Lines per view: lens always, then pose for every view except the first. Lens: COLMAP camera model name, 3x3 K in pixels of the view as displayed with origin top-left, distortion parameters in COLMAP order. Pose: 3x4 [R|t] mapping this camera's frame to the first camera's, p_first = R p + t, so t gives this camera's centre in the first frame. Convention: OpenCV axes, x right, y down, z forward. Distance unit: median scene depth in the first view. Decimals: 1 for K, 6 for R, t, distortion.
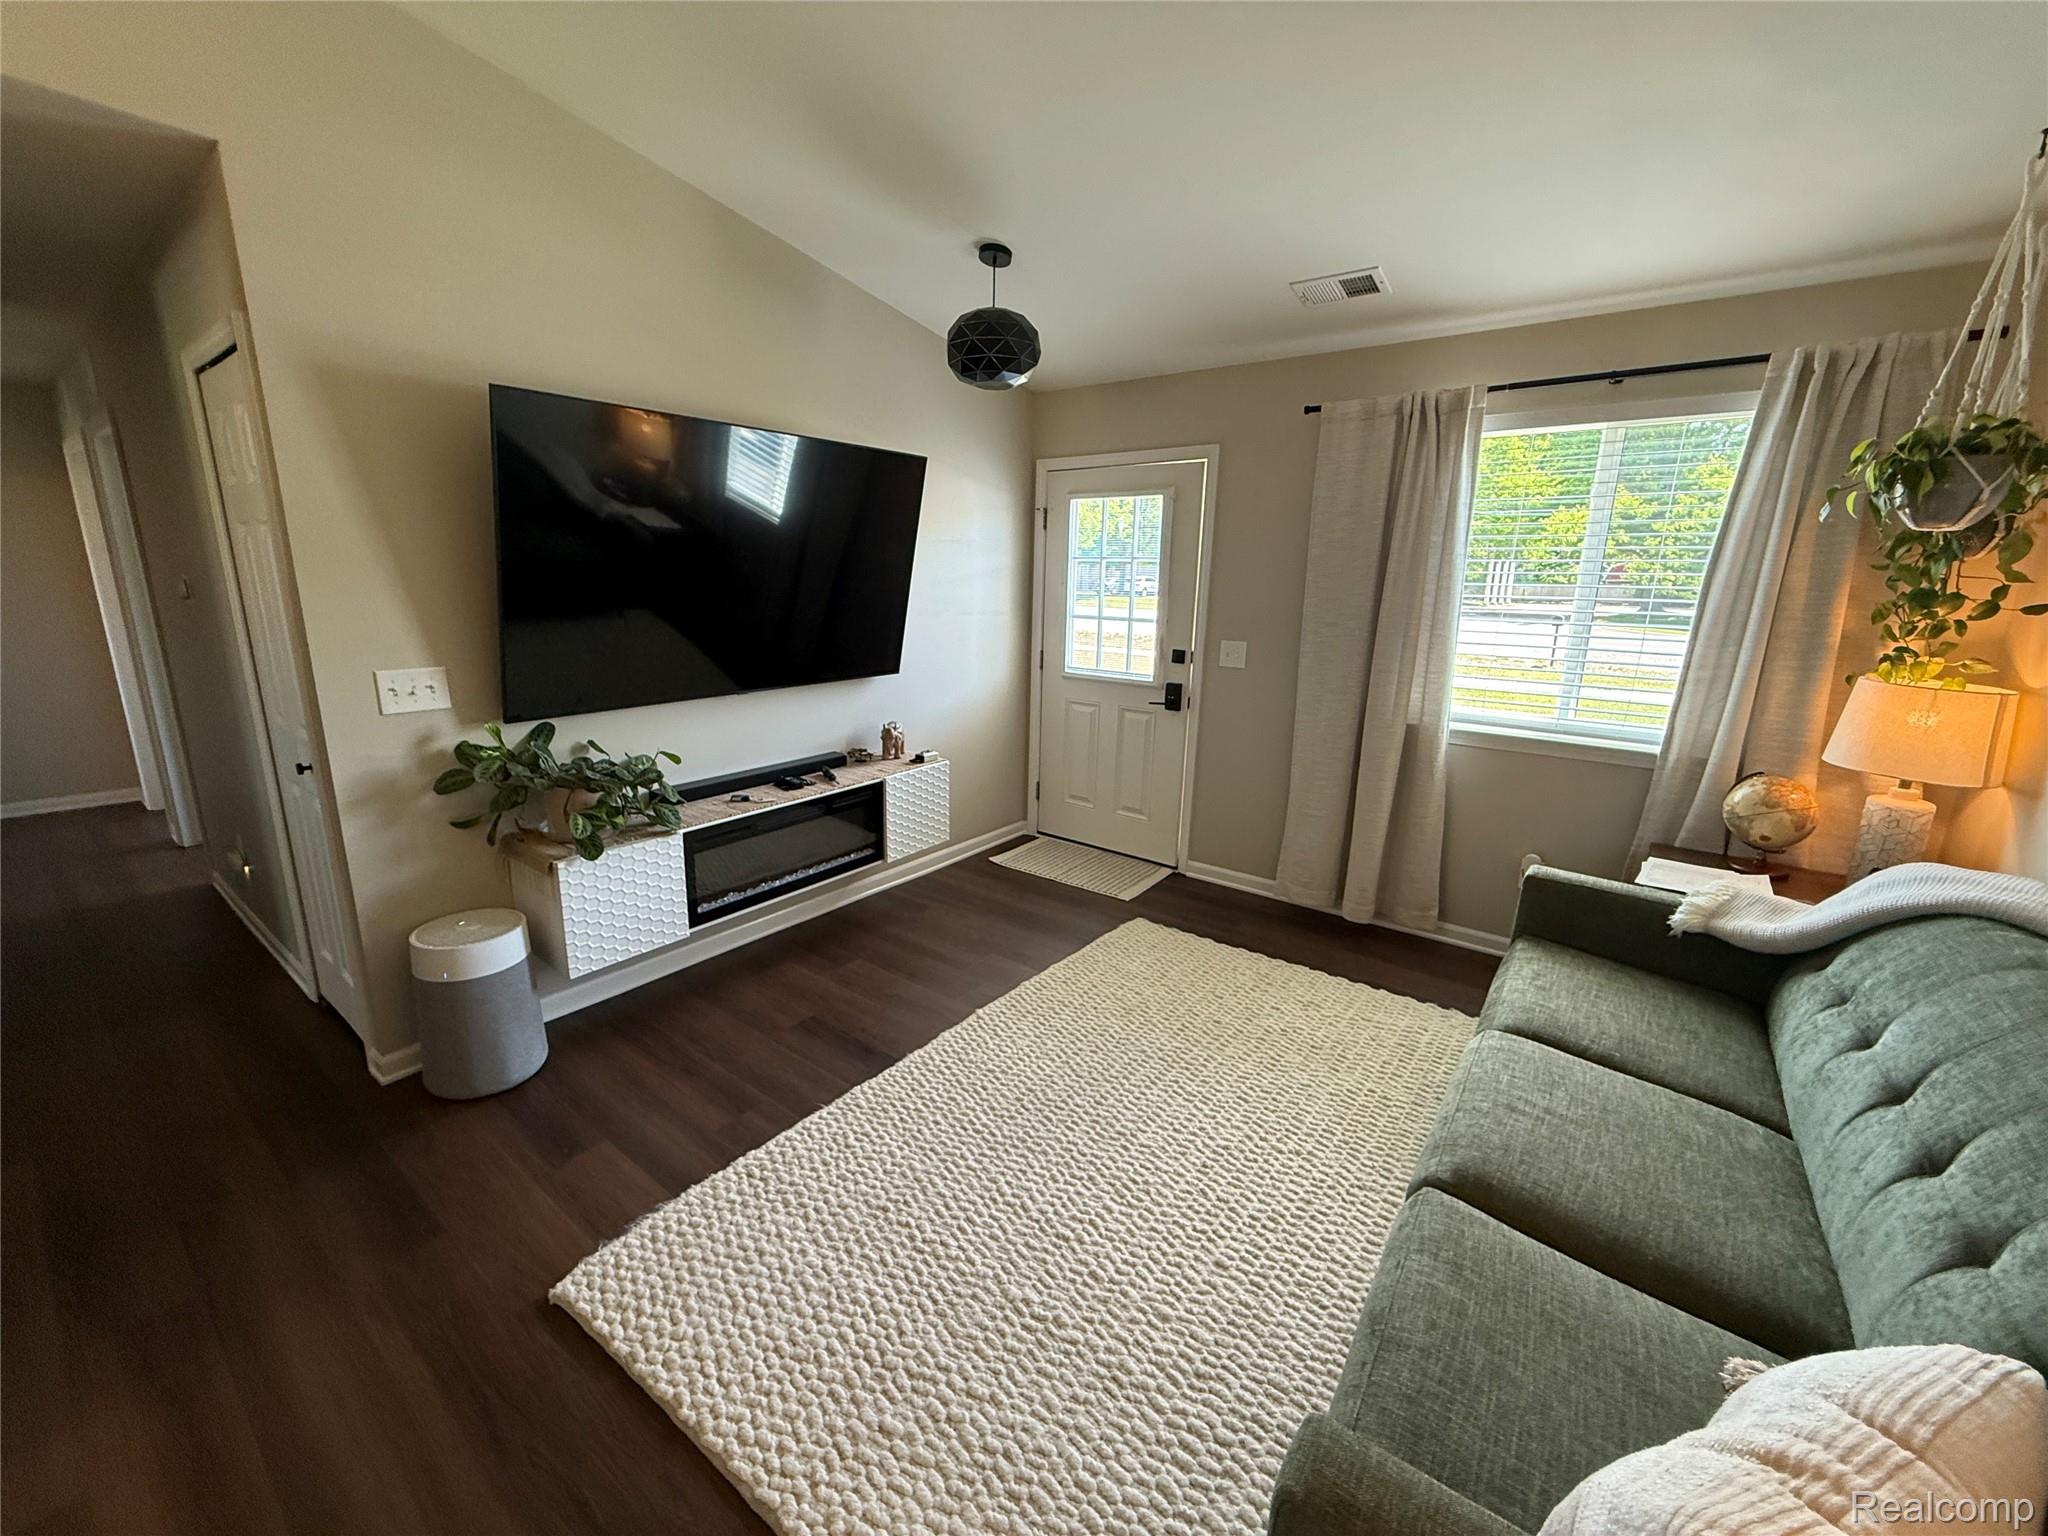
lens RADIAL K [[812.9, 0, 1024.0], [0, 812.9, 768.0], [0, 0, 1]] dist [-0.000848, 0.000400]
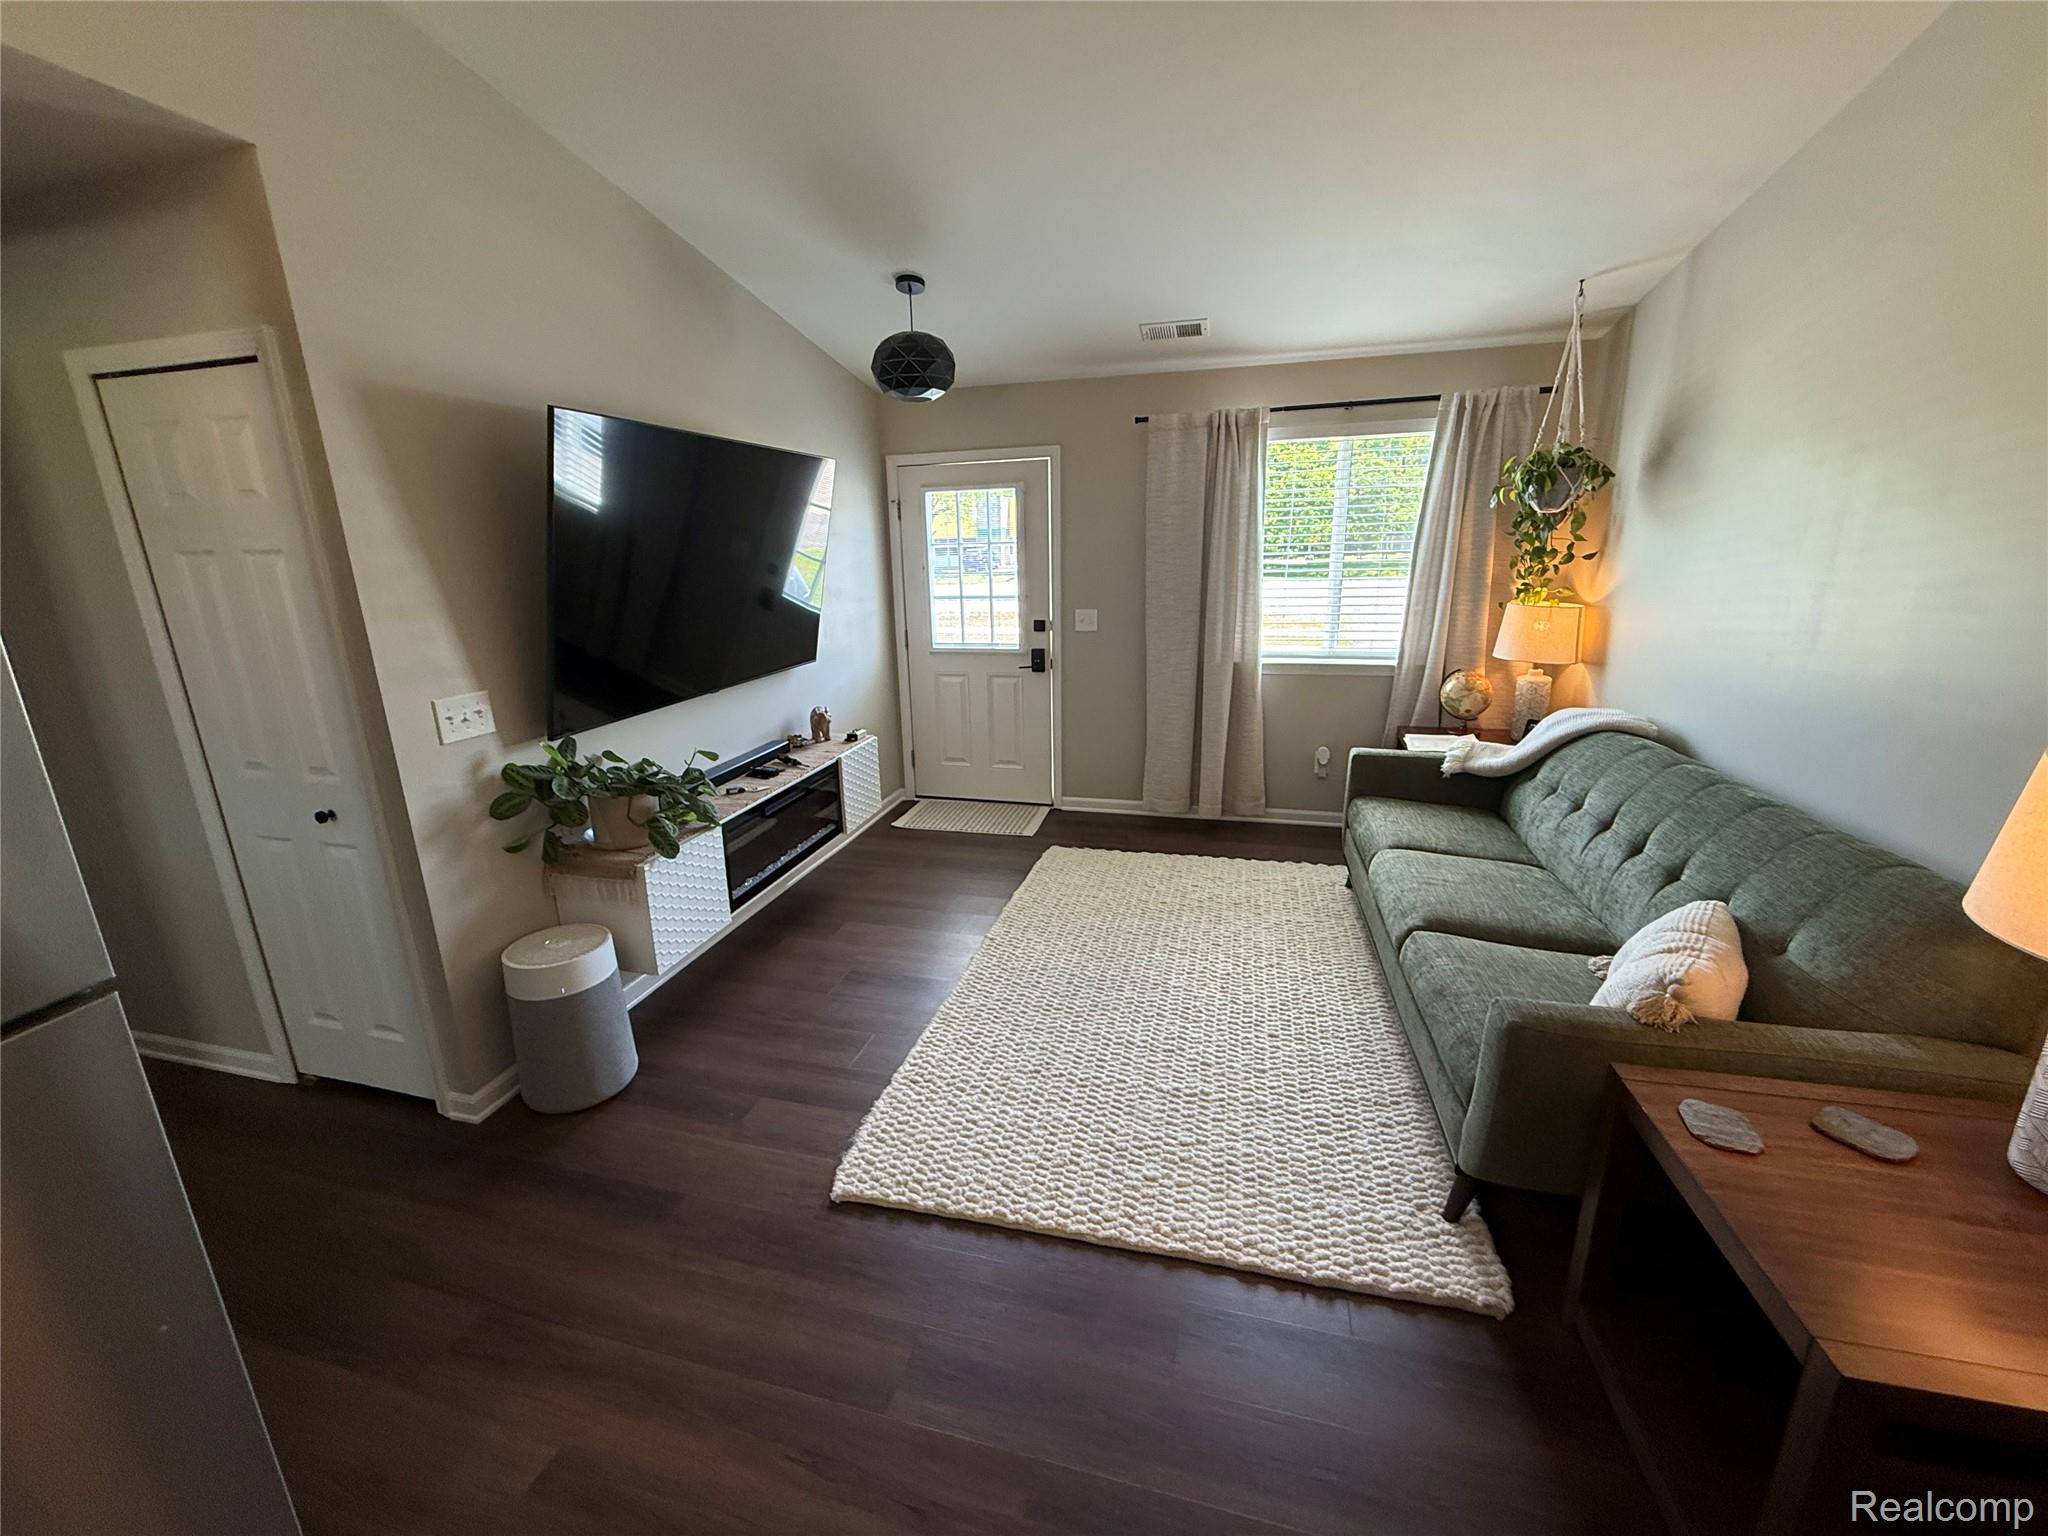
lens RADIAL K [[808.6, 0, 1024.0], [0, 808.6, 768.0], [0, 0, 1]] dist [-0.000443, -0.000116]
pose [[0.923000, -0.140643, 0.358175, -0.420328], [0.129354, 0.990049, 0.055419, -0.001427], [-0.362405, -0.004820, 0.932008, -0.126866]]
